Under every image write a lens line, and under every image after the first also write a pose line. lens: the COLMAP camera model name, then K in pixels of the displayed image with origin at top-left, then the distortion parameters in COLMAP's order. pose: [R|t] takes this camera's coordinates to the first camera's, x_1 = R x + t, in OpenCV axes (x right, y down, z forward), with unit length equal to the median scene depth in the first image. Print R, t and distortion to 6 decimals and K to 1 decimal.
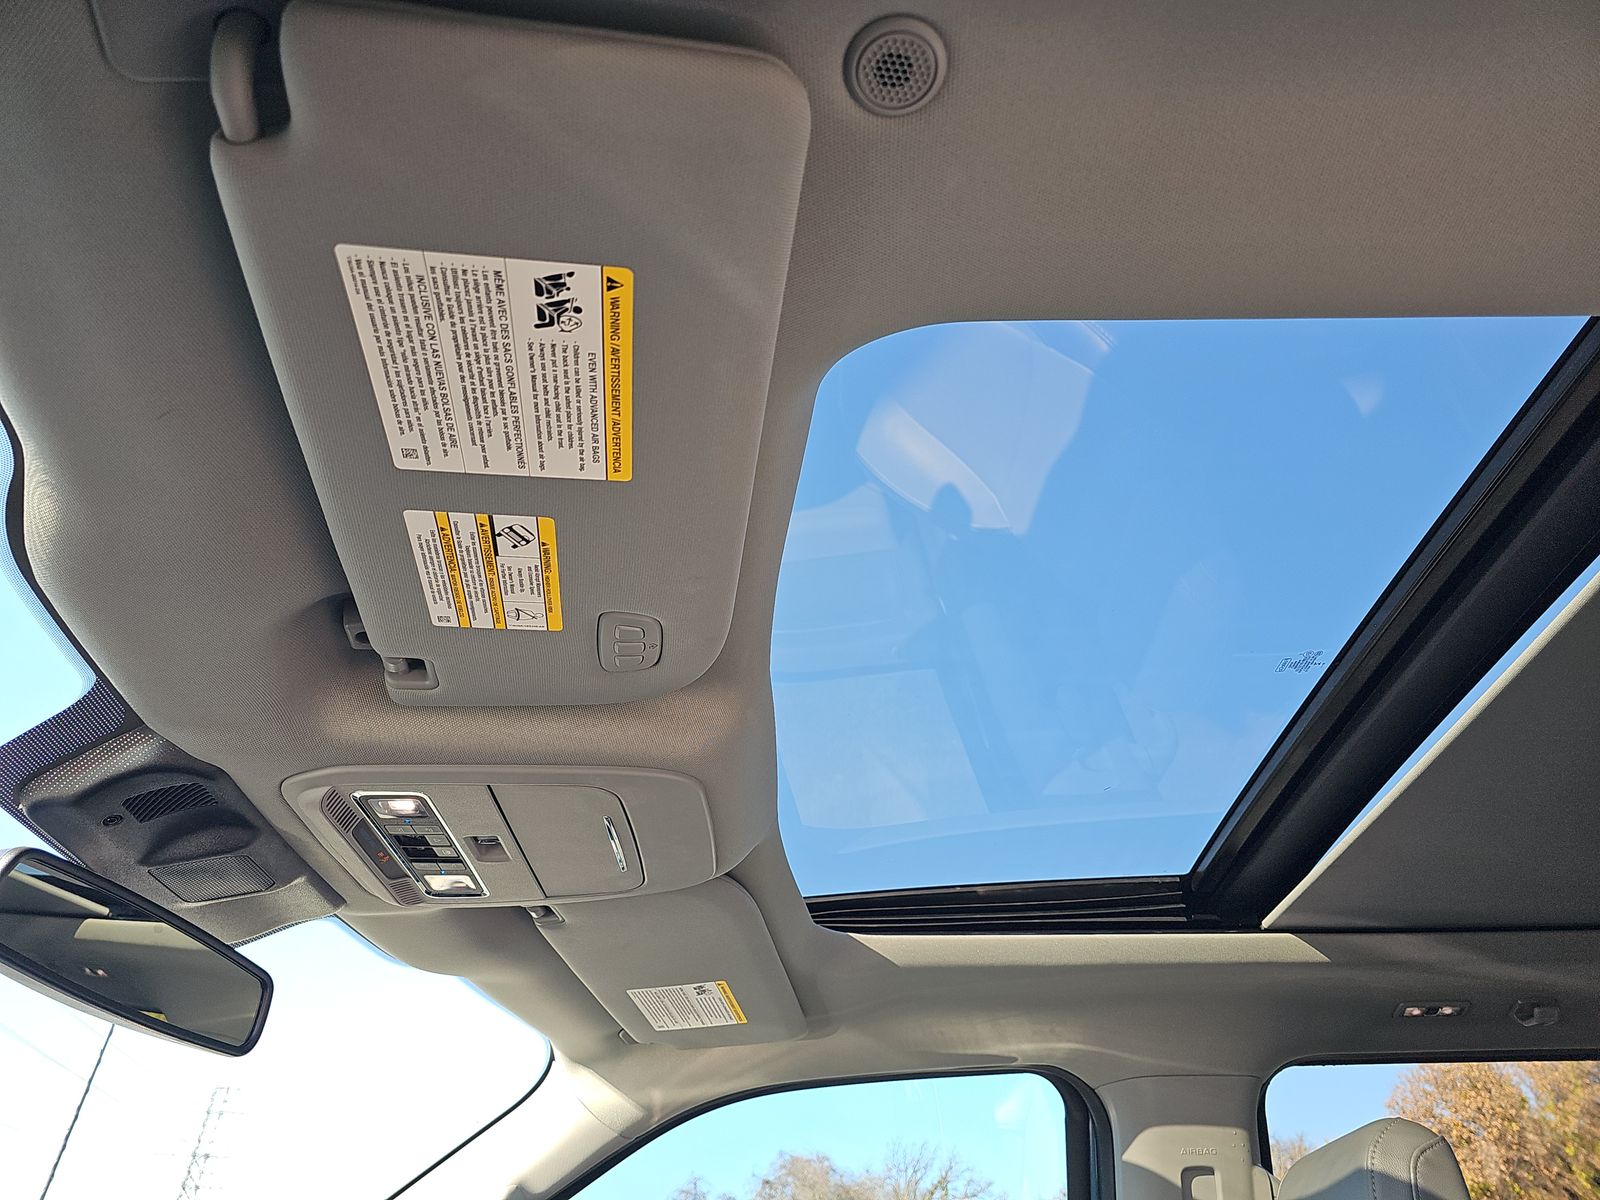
lens RADIAL K [[1076.7, 0, 800.0], [0, 1076.7, 600.0], [0, 0, 1]] dist [0.013814, 0.000599]
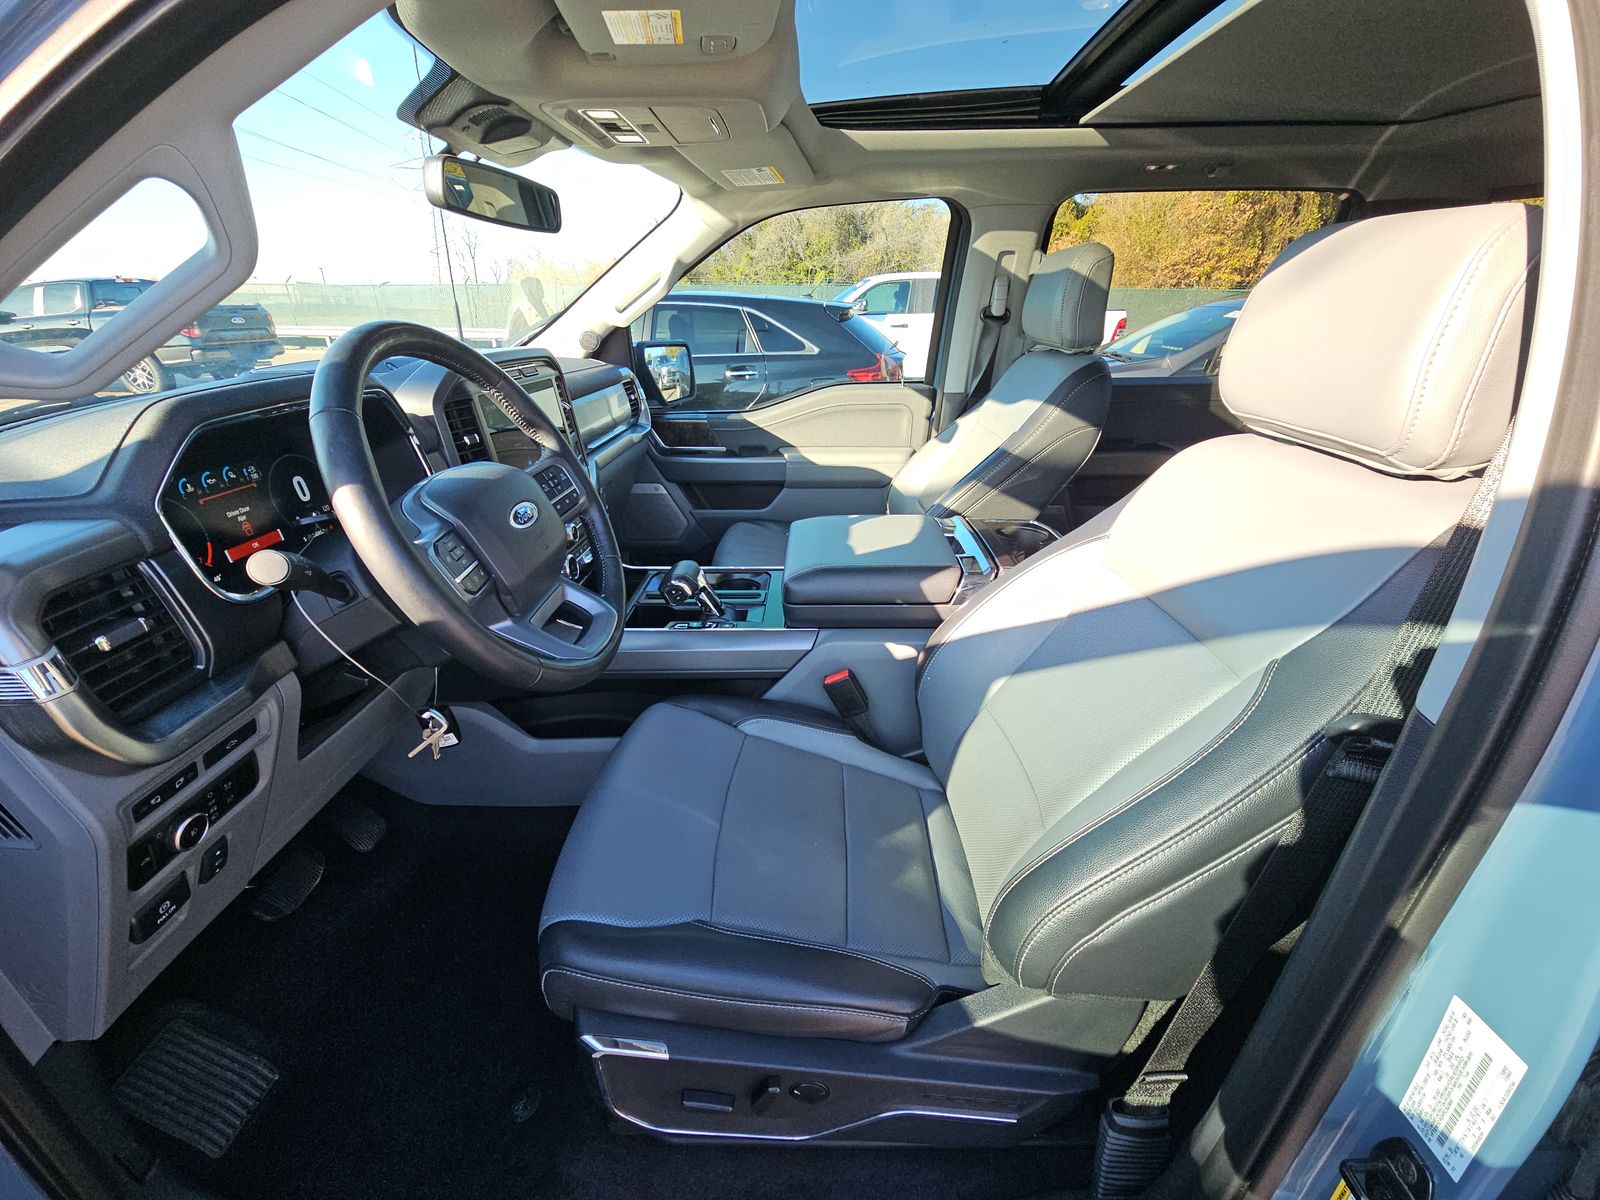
lens RADIAL K [[712.4, 0, 800.0], [0, 712.4, 600.0], [0, 0, 1]] dist [-0.000434, -0.000150]
pose [[0.999769, 0.012438, -0.017545, 0.008264], [0.008900, 0.503421, 0.863996, -0.308860], [0.019579, -0.863952, 0.503194, -0.250032]]
